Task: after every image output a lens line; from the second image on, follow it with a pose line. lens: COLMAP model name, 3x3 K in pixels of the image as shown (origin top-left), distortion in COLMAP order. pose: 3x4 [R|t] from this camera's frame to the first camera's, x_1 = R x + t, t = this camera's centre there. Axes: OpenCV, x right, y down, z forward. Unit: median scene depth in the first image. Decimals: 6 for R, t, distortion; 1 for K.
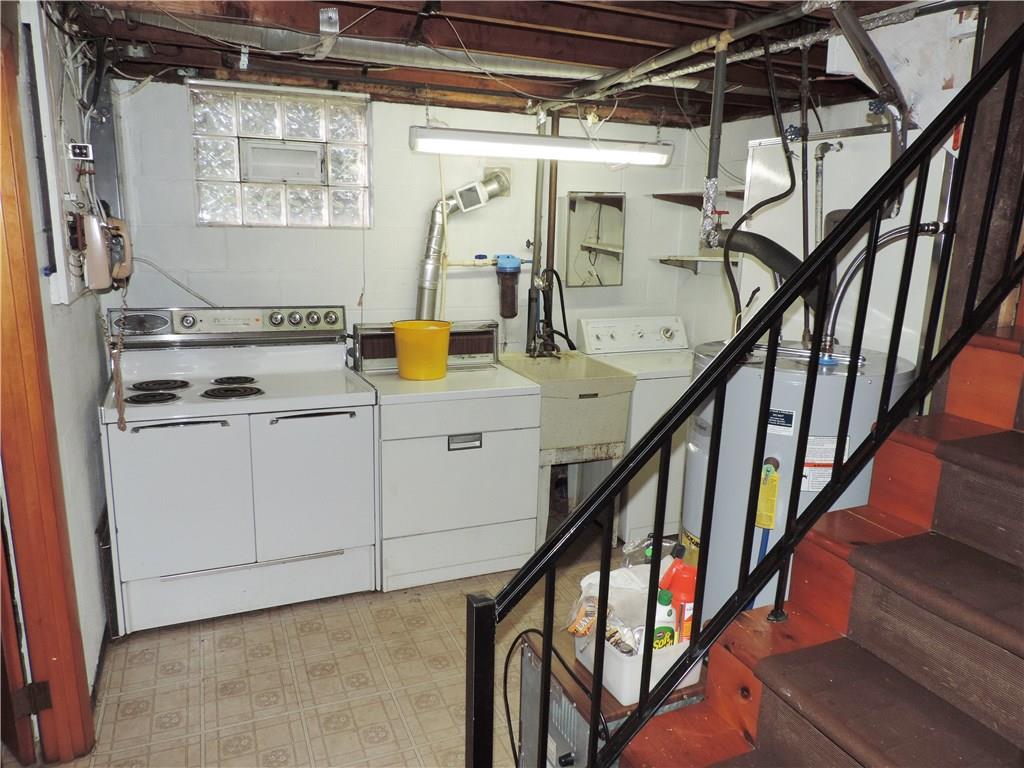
lens RADIAL K [[734.9, 0, 512.4], [0, 734.9, 388.6], [0, 0, 1]] dist [-0.014360, -0.003854]
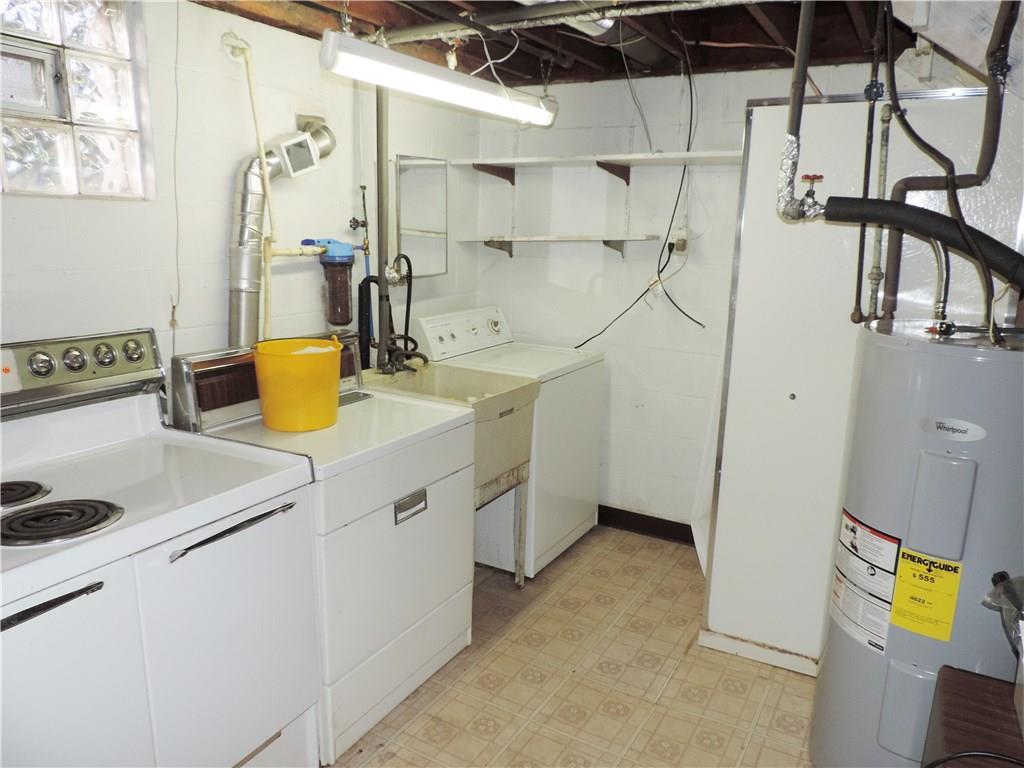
lens RADIAL K [[734.9, 0, 511.7], [0, 734.9, 385.8], [0, 0, 1]] dist [-0.014360, -0.003854]
pose [[0.792589, -0.138281, 0.593869, -0.325285], [0.131127, 0.989812, 0.055472, -0.056227], [-0.595490, 0.033906, 0.802647, 0.323914]]
